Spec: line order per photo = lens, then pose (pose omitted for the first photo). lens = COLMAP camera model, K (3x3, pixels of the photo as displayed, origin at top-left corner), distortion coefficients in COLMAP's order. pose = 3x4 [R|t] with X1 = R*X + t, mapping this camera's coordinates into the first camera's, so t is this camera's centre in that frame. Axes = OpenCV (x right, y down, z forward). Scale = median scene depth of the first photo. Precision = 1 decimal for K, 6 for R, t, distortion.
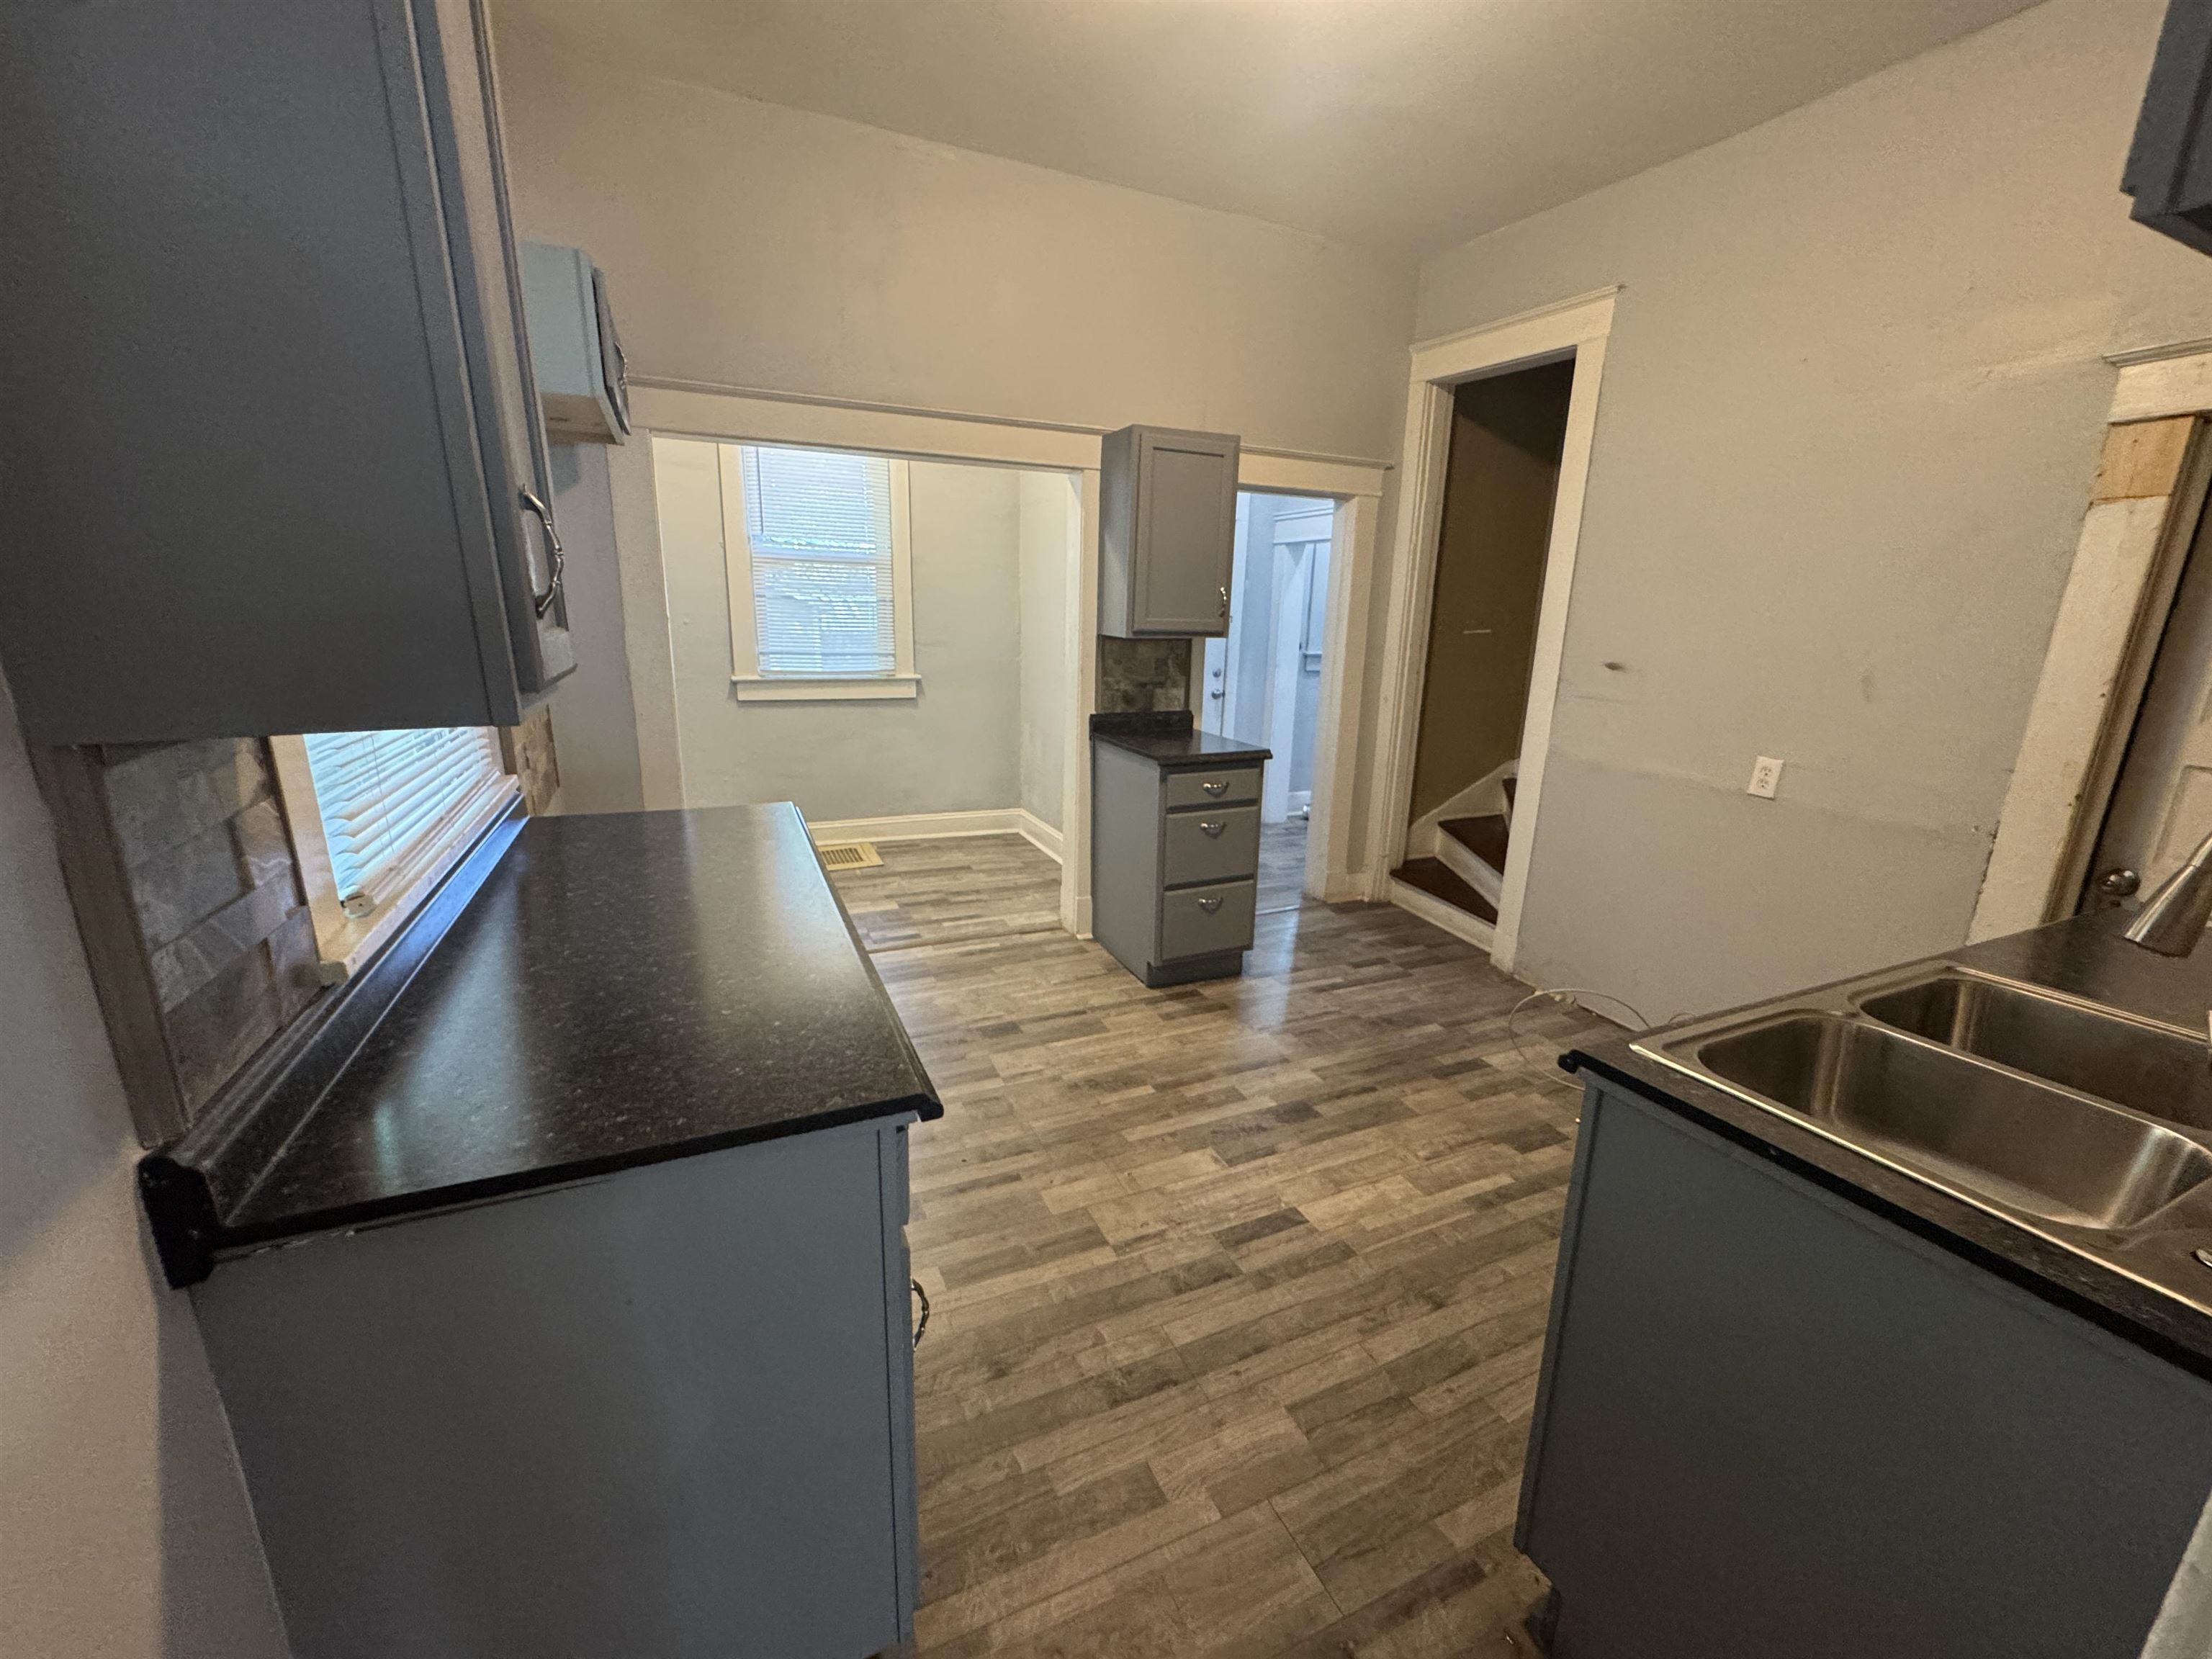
lens RADIAL K [[889.1, 0, 1097.0], [0, 889.1, 838.0], [0, 0, 1]] dist [-0.002629, 0.000297]
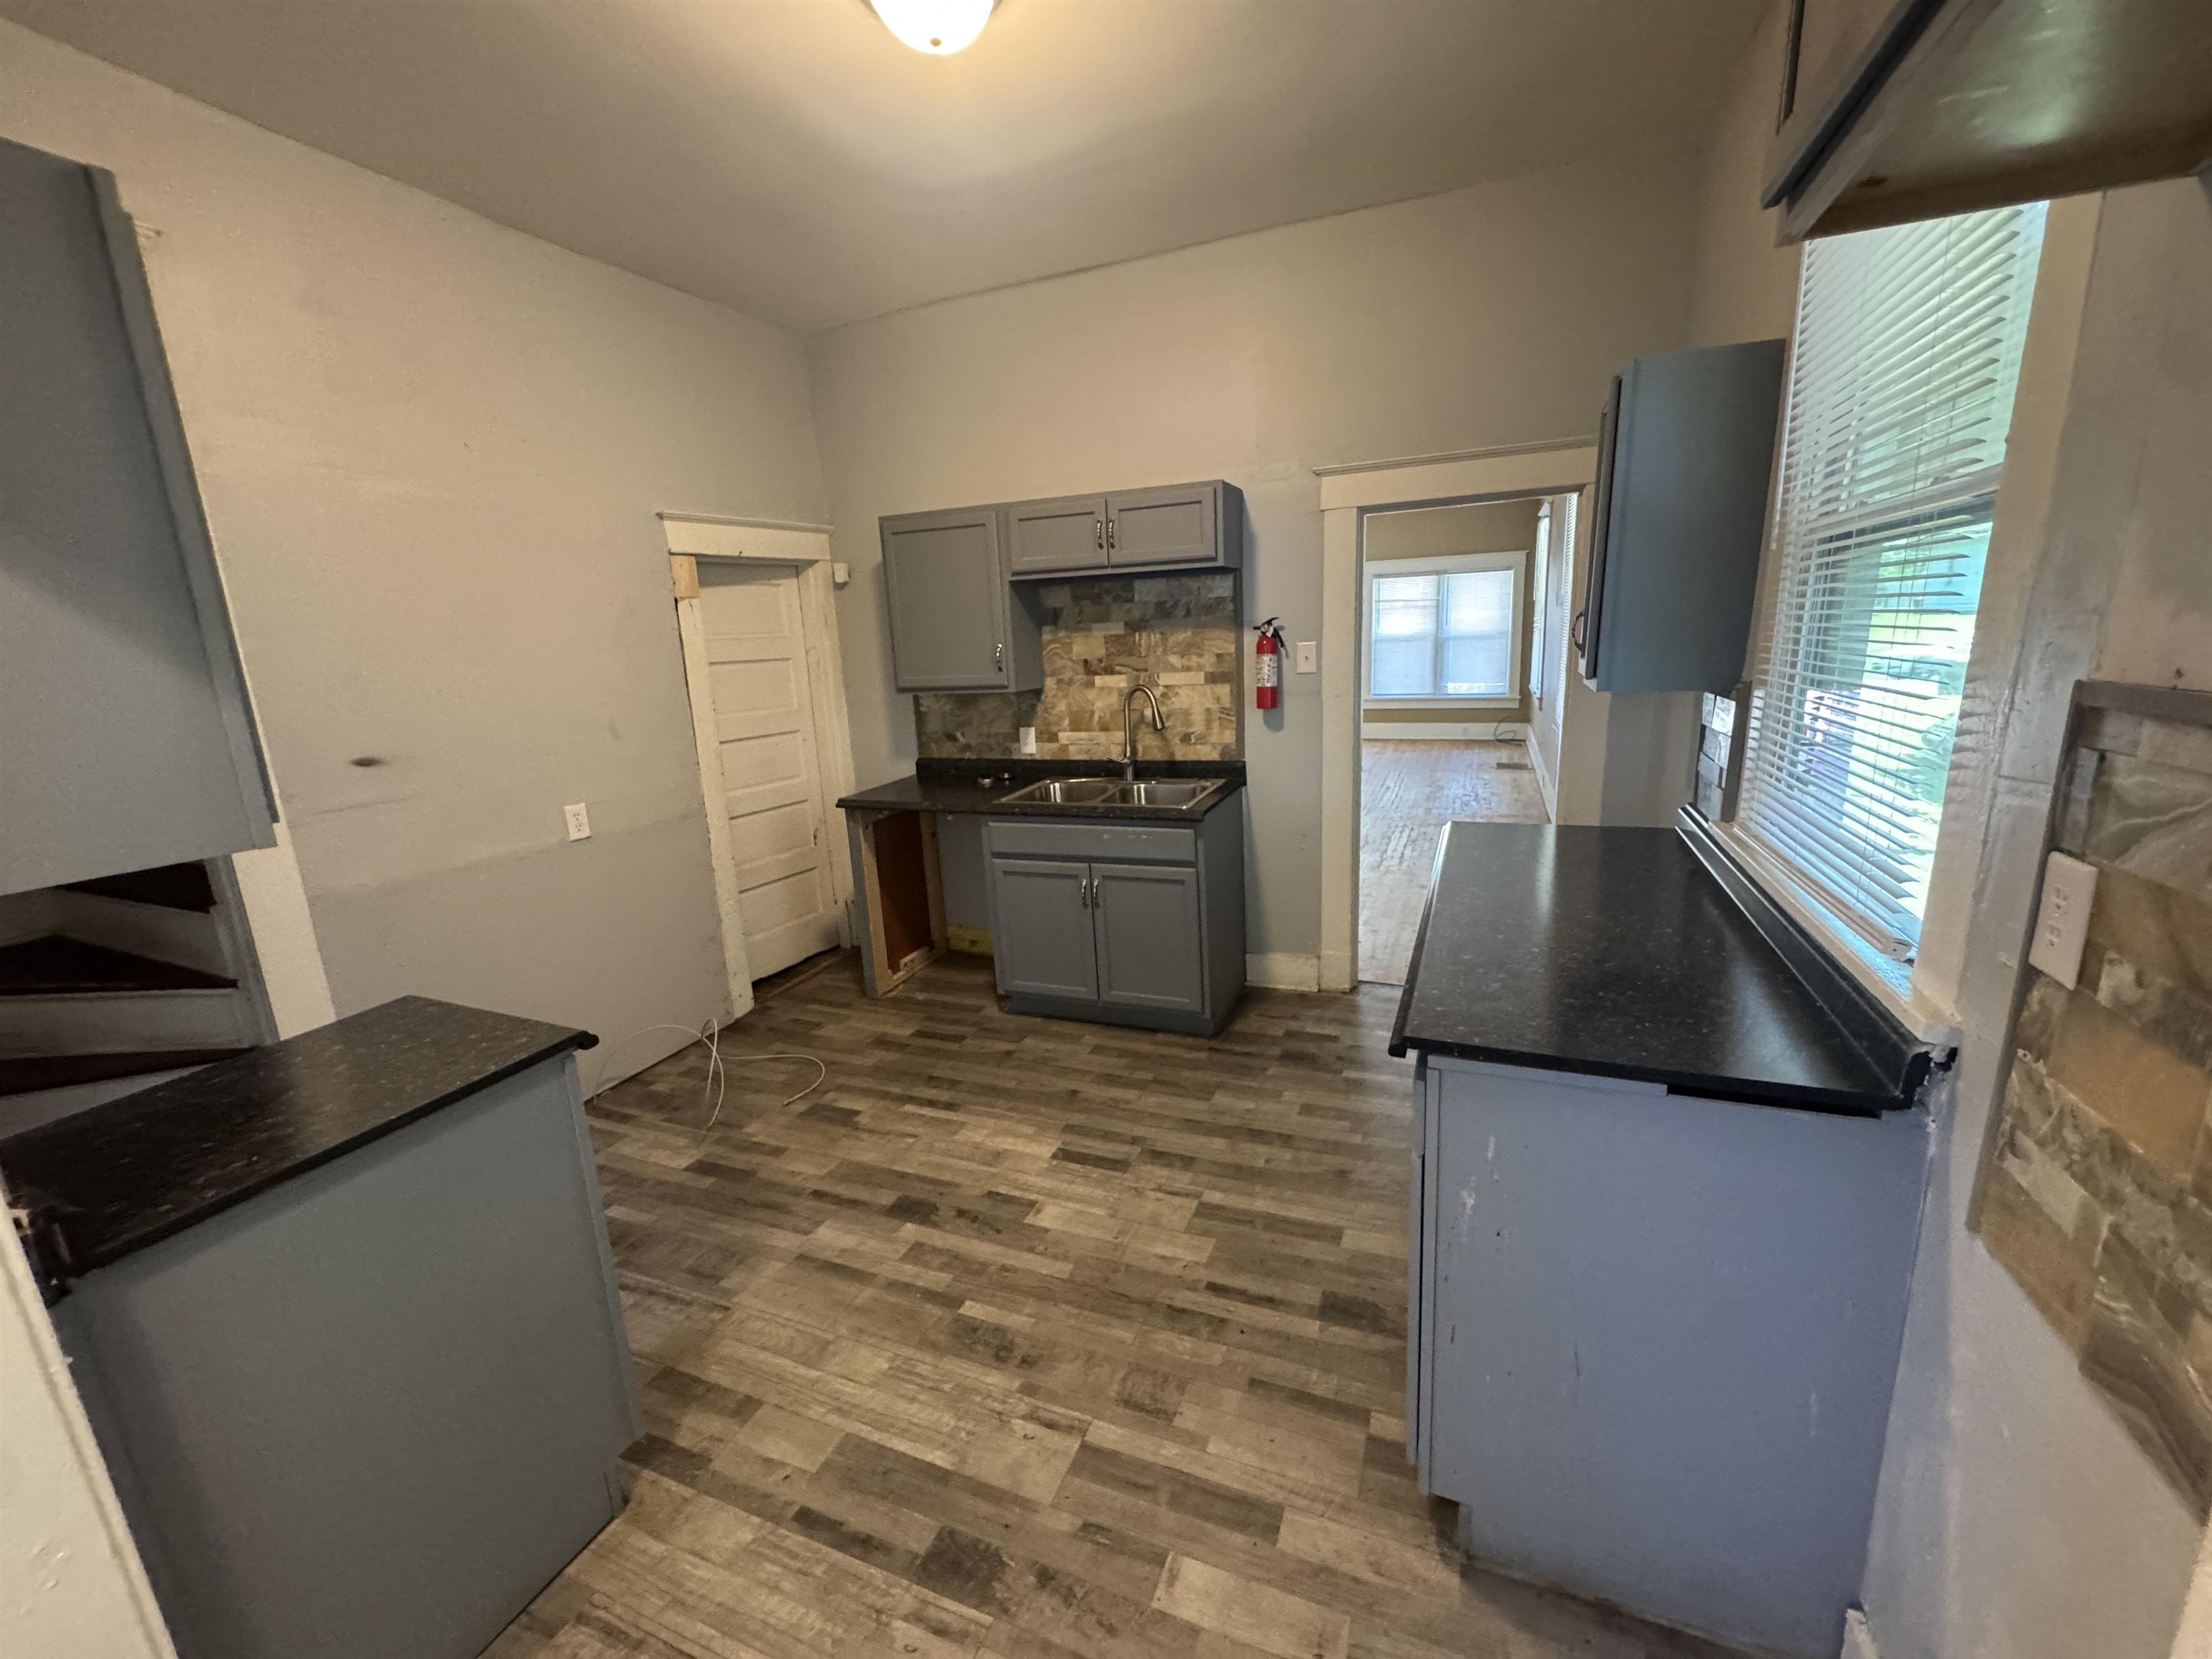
lens RADIAL K [[889.1, 0, 1118.7], [0, 889.1, 829.6], [0, 0, 1]] dist [-0.002629, 0.000297]
pose [[-0.694297, -0.151546, 0.703552, -0.574805], [0.211747, 0.891294, 0.400947, -0.410611], [-0.687834, 0.427352, -0.586733, 1.345432]]
